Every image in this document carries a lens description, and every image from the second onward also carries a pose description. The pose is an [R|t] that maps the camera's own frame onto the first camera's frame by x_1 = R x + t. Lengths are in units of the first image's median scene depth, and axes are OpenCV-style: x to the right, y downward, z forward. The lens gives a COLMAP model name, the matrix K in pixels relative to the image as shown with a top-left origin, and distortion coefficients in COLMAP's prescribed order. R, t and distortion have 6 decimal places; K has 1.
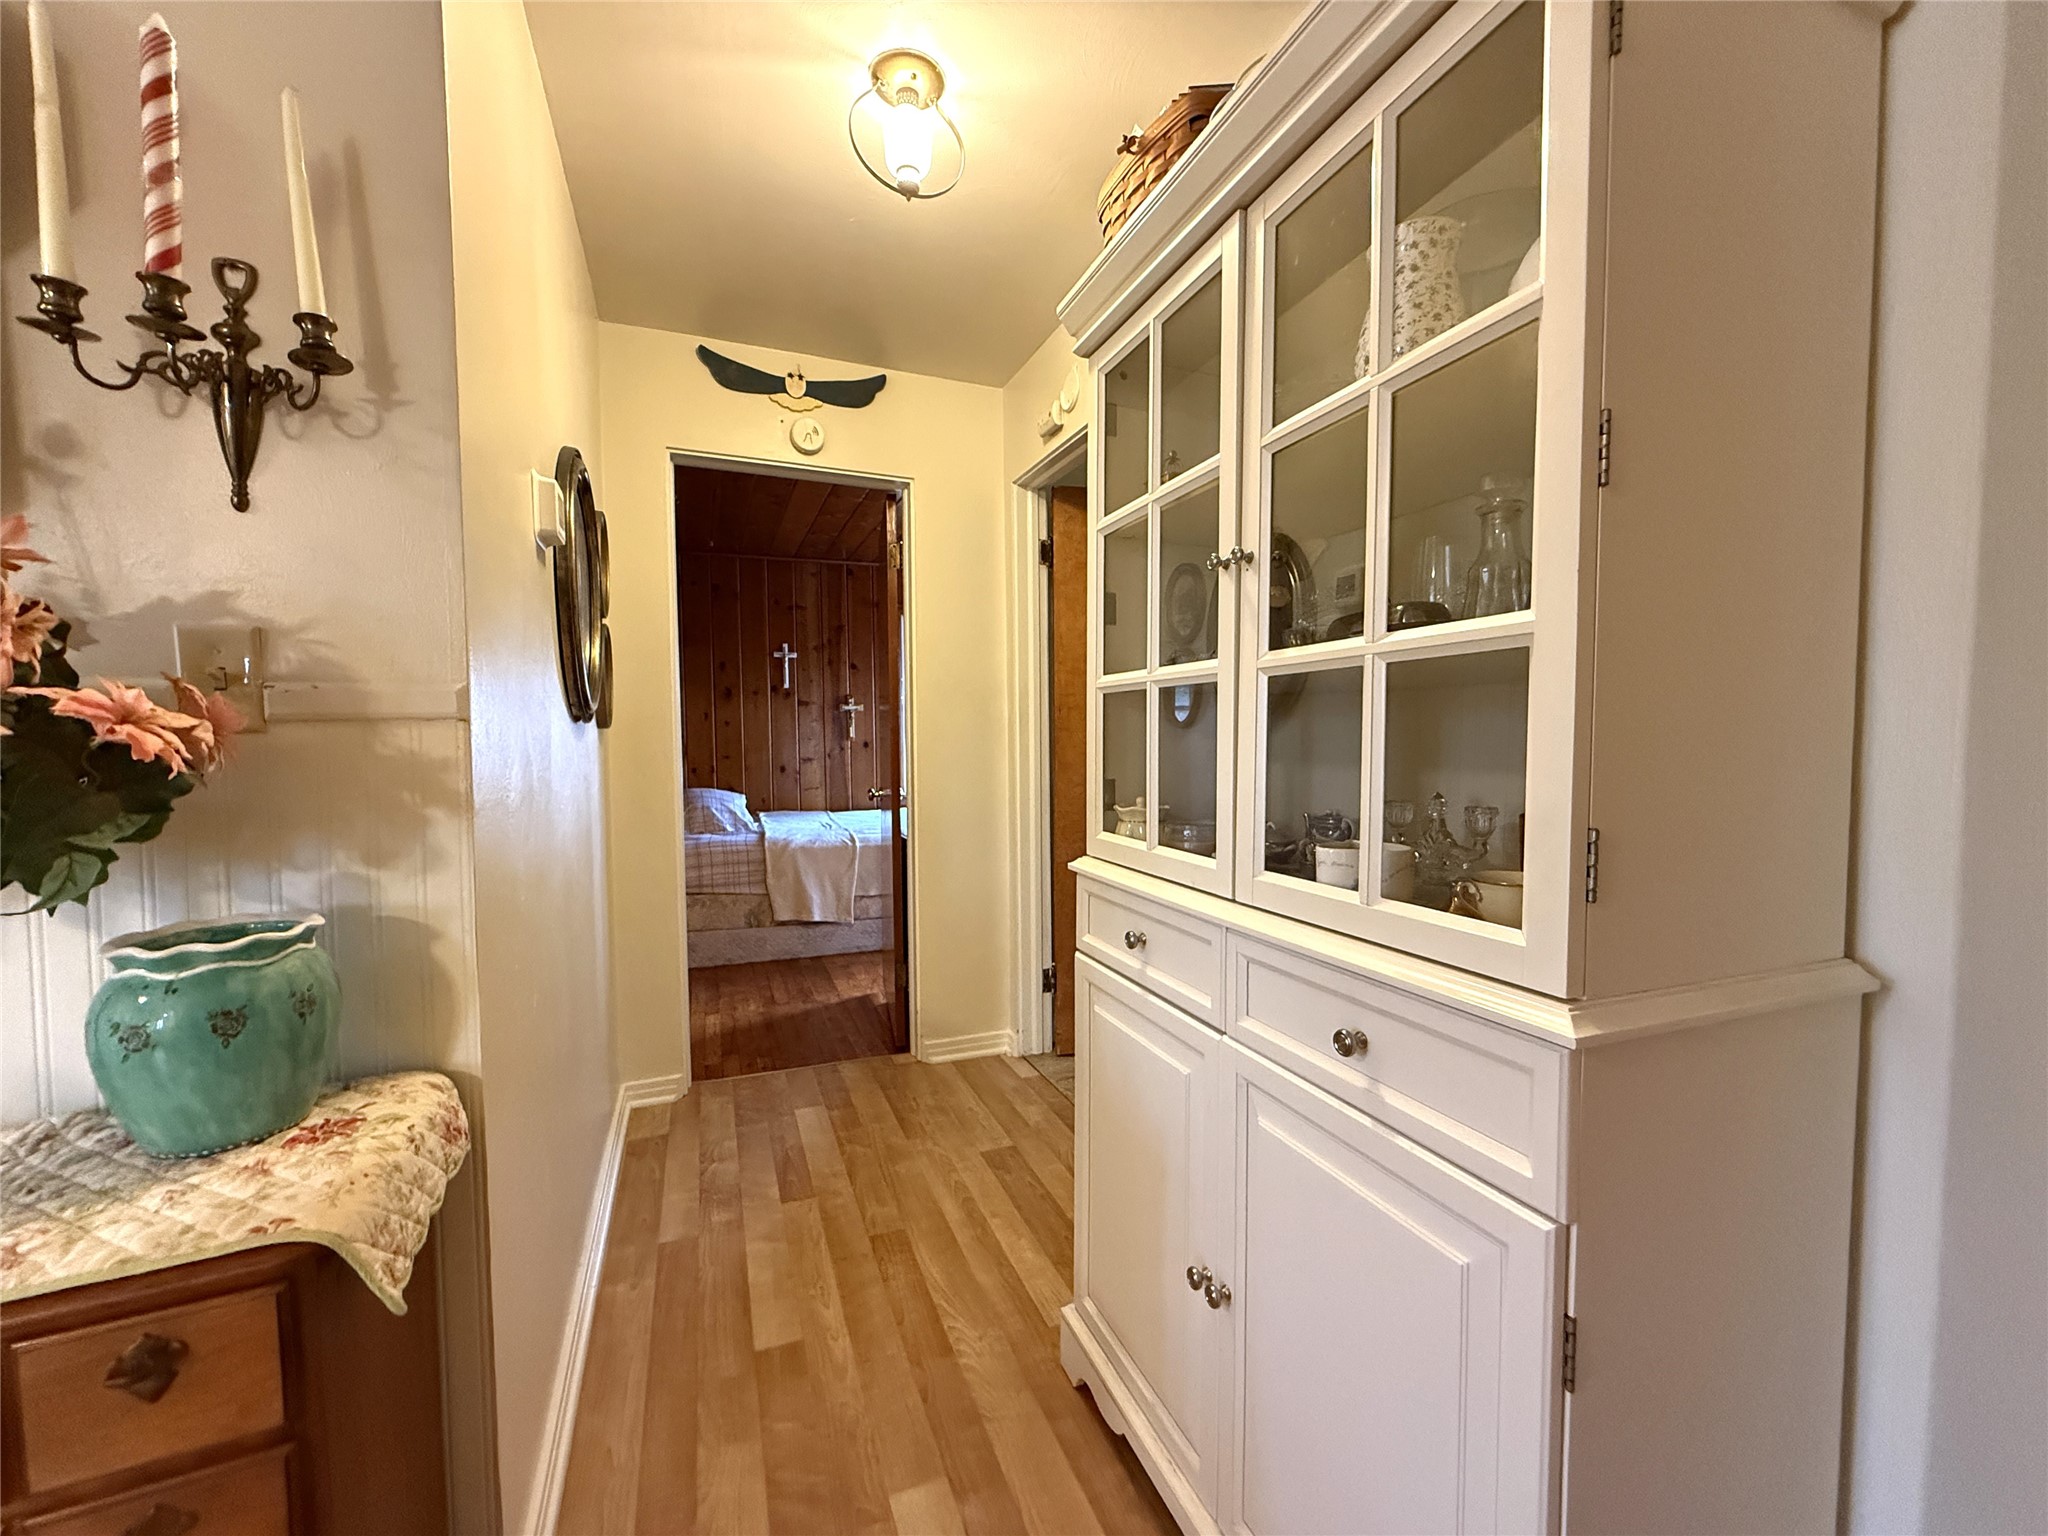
lens RADIAL K [[813.7, 0, 1016.5], [0, 813.7, 770.8], [0, 0, 1]] dist [-0.000193, -0.000454]
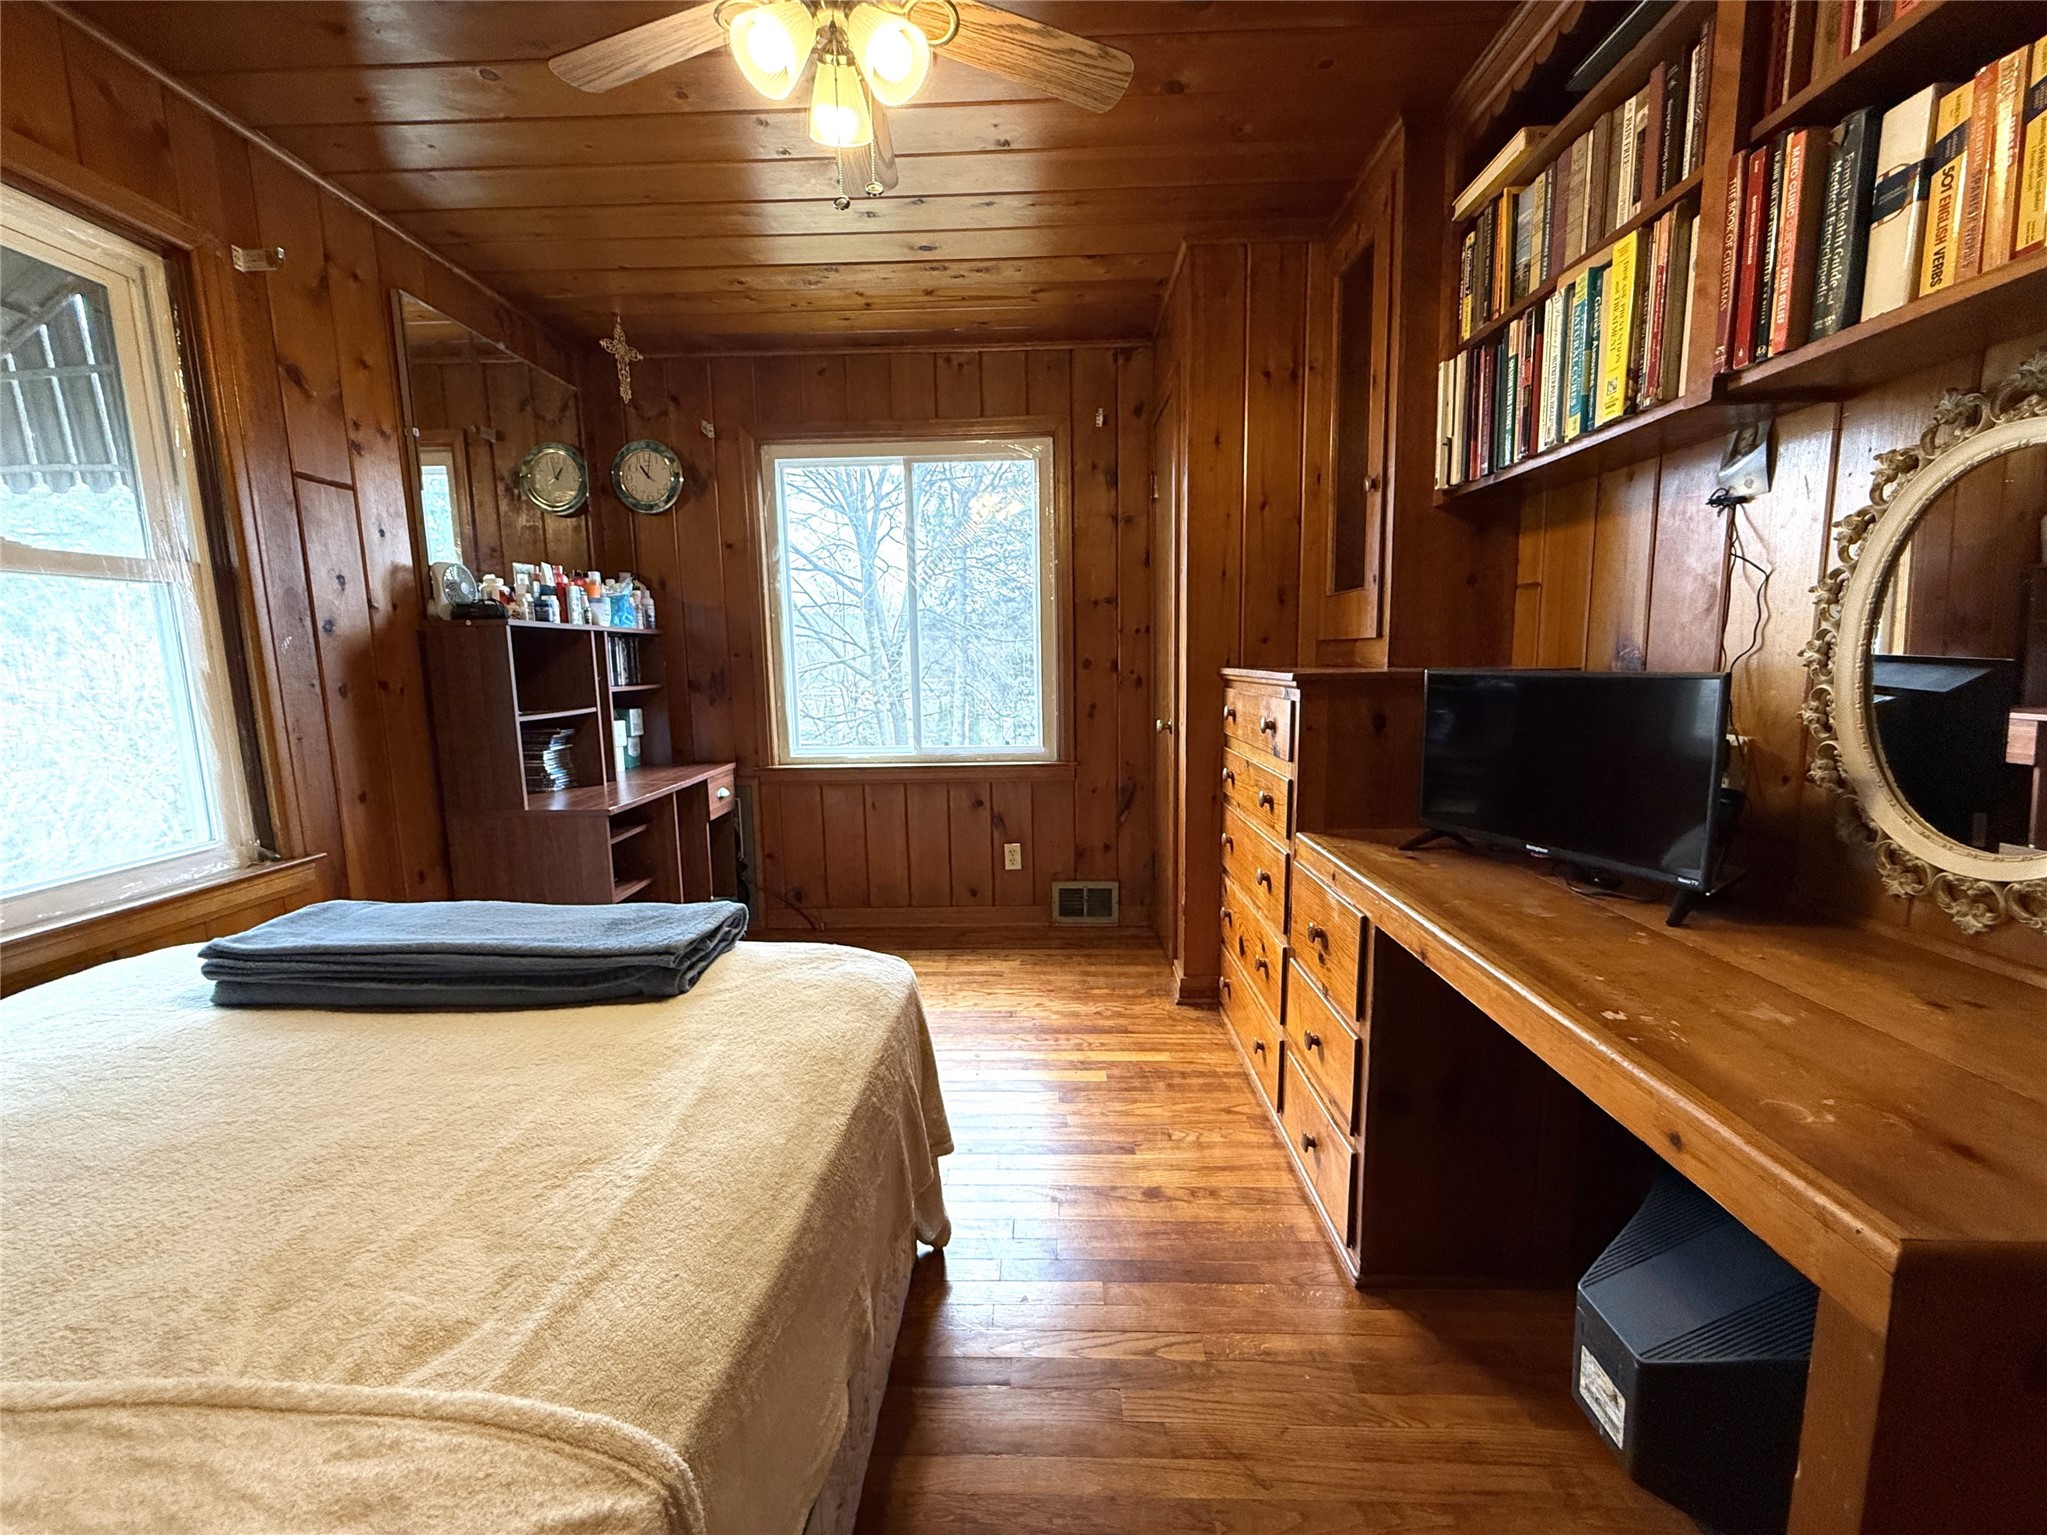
lens RADIAL K [[826.4, 0, 1023.2], [0, 826.4, 767.4], [0, 0, 1]] dist [-0.003540, 0.000097]
pose [[0.388732, -0.127755, 0.912451, -0.221371], [0.057006, 0.991778, 0.114576, -0.029501], [-0.919586, 0.007476, 0.392818, 0.690919]]
